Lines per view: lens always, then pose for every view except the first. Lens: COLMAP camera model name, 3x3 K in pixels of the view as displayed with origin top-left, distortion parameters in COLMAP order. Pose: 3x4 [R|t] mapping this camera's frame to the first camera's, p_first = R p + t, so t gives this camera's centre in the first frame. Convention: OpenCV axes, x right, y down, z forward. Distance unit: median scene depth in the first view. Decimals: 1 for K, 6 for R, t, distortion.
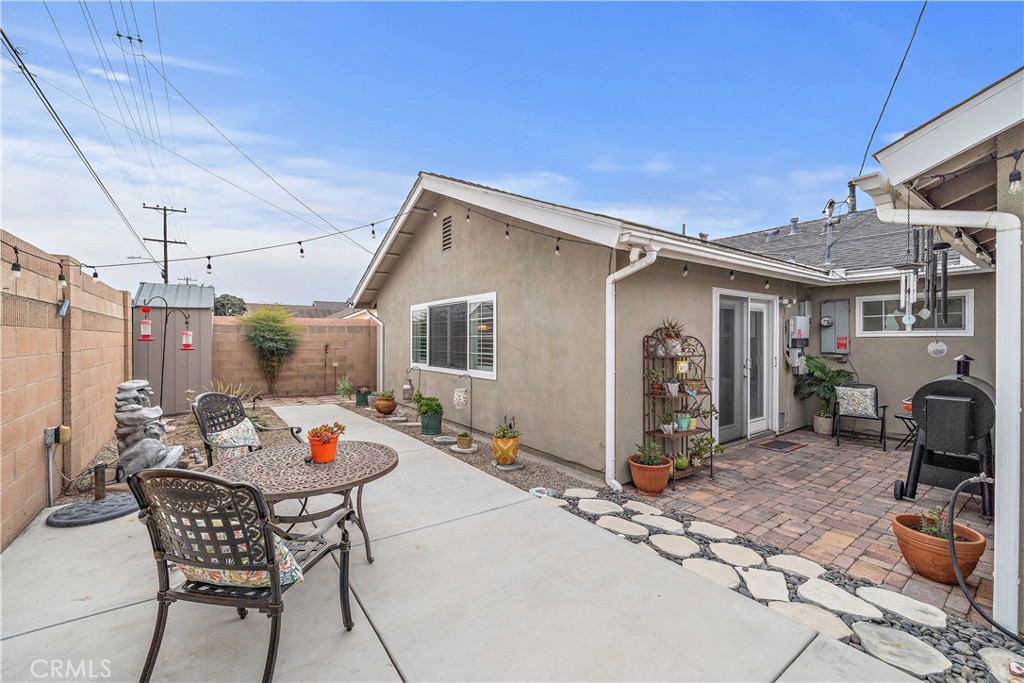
lens RADIAL K [[439.7, 0, 529.8], [0, 439.7, 337.4], [0, 0, 1]] dist [-0.000746, -0.000103]
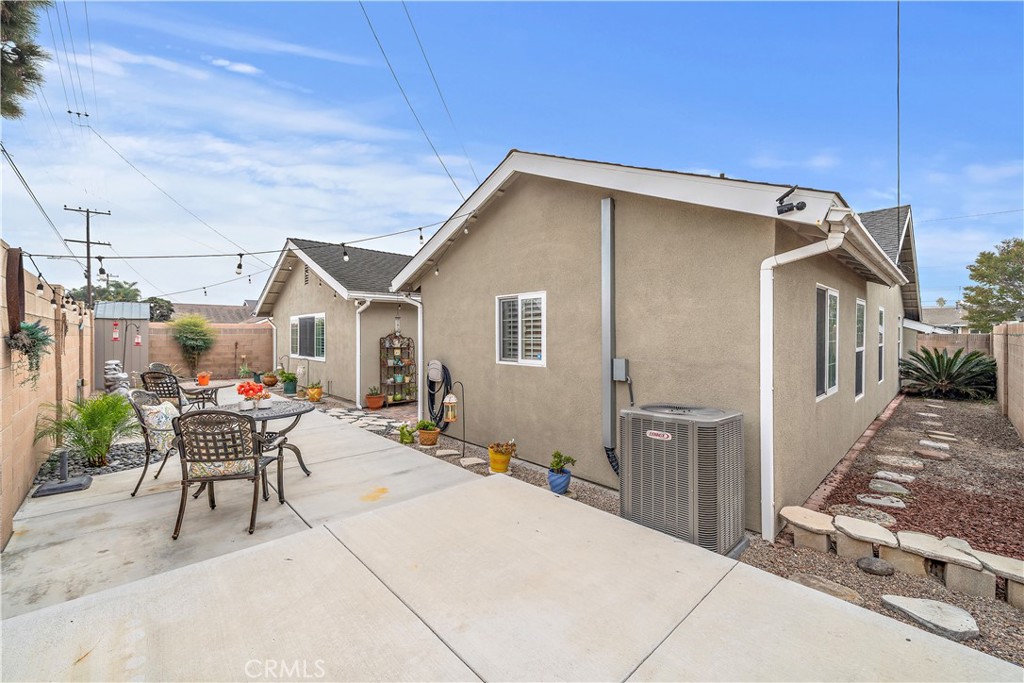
lens RADIAL K [[412.7, 0, 514.8], [0, 412.7, 334.0], [0, 0, 1]] dist [0.000685, 0.000068]
pose [[0.993122, -0.000709, 0.117081, 0.609052], [0.000934, 0.999998, -0.001873, -0.015387], [-0.117079, 0.001969, 0.993121, -0.938275]]
